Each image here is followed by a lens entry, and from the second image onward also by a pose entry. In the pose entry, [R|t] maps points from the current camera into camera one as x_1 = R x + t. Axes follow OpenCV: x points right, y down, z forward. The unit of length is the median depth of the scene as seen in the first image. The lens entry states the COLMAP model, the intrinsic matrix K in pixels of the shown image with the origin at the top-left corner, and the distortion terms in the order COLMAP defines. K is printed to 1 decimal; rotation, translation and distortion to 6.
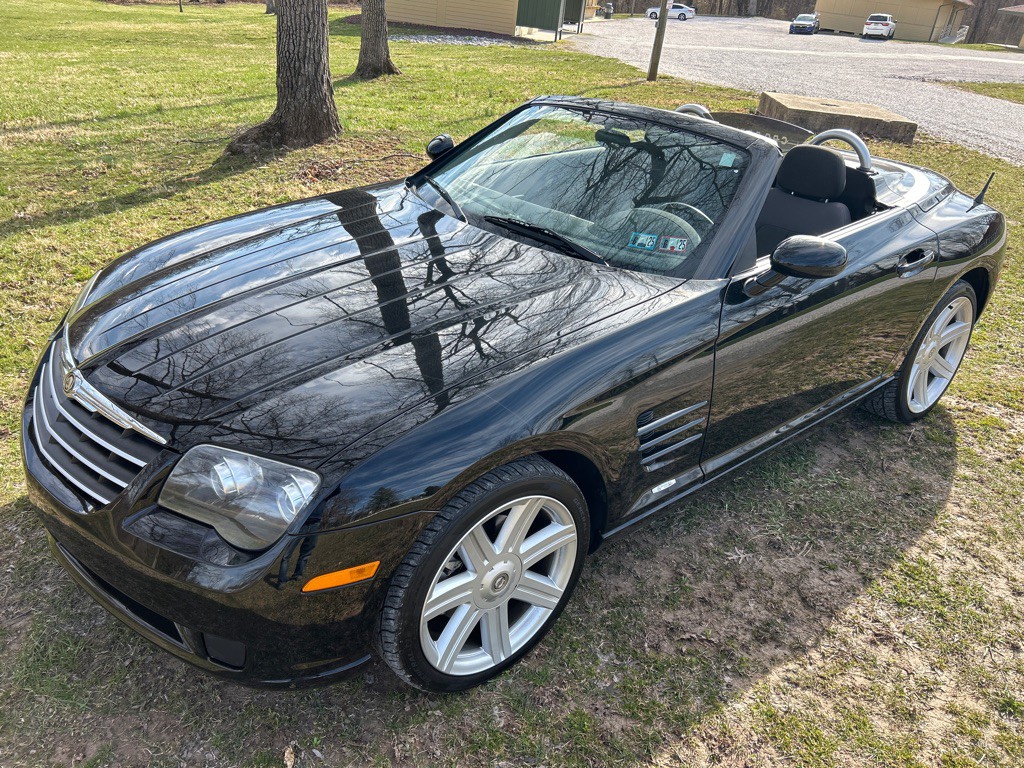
lens RADIAL K [[755.4, 0, 517.7], [0, 755.4, 385.6], [0, 0, 1]] dist [0.048058, -0.047054]
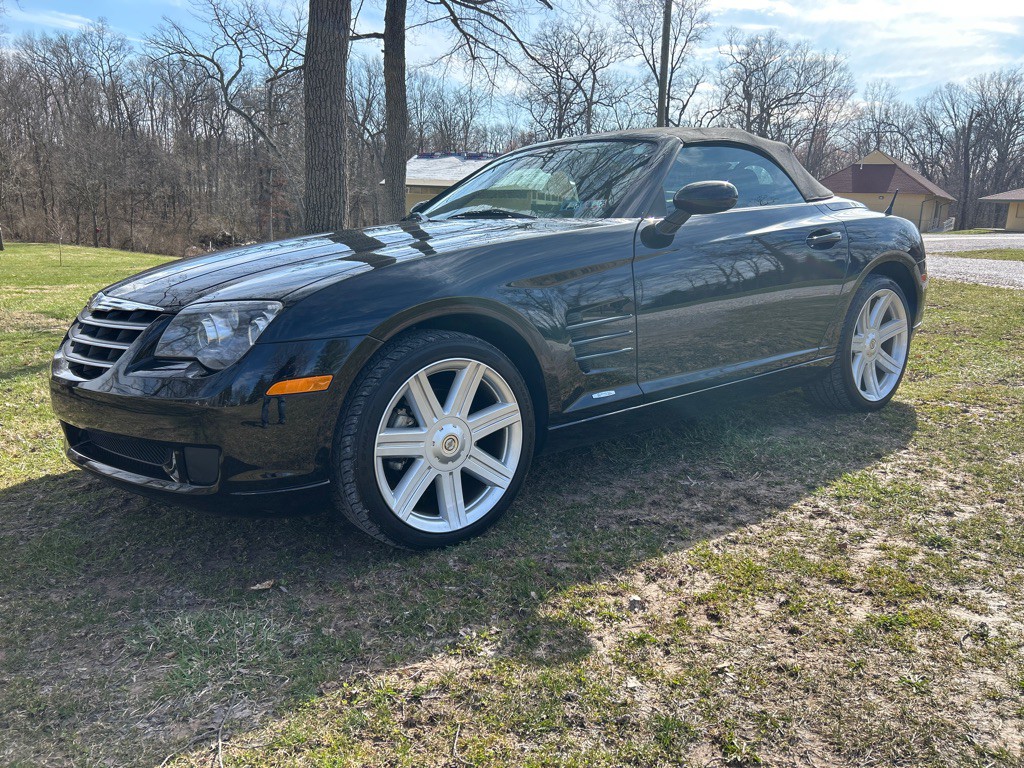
lens RADIAL K [[755.4, 0, 517.7], [0, 755.4, 385.6], [0, 0, 1]] dist [0.048058, -0.047054]
pose [[0.996944, -0.069701, -0.035273, 0.109205], [0.057846, 0.962150, -0.266310, 0.425652], [0.052500, 0.263455, 0.963242, -0.094838]]
